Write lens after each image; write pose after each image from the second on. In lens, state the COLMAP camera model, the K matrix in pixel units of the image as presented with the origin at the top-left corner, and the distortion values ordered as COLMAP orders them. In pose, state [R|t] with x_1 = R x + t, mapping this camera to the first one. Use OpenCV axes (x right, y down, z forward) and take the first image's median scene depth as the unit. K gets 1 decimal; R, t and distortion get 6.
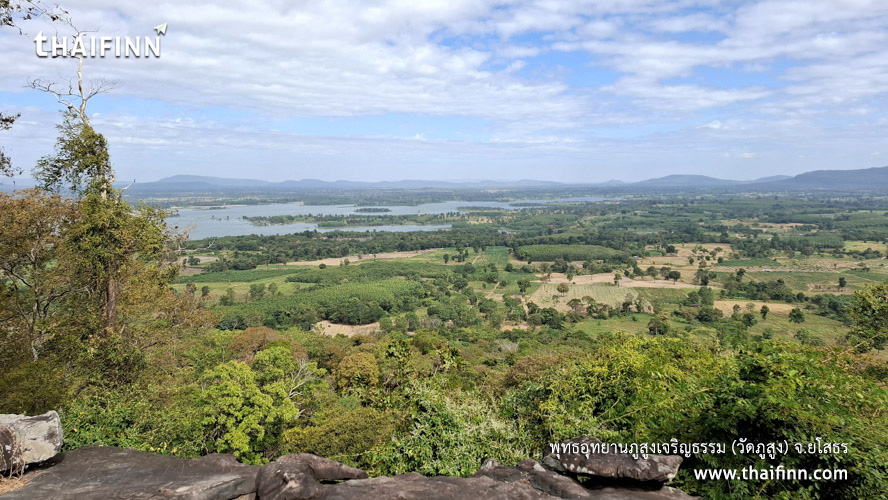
lens RADIAL K [[637.1, 0, 427.8], [0, 637.1, 238.7], [0, 0, 1]] dist [0.129465, -0.160702]
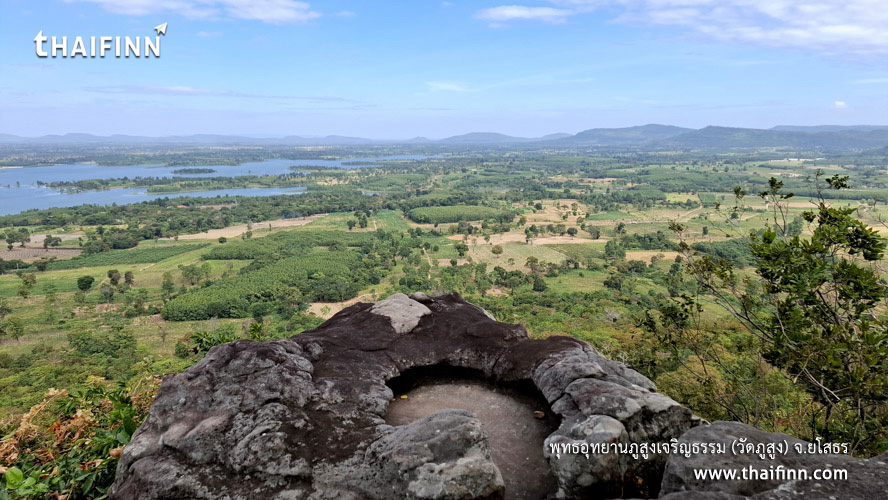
lens RADIAL K [[641.8, 0, 438.4], [0, 641.8, 246.2], [0, 0, 1]] dist [0.145491, -0.195796]
pose [[0.943667, -0.055966, 0.326131, -0.176619], [0.029994, 0.996003, 0.084132, -0.016461], [-0.329536, -0.069611, 0.941574, 0.026628]]
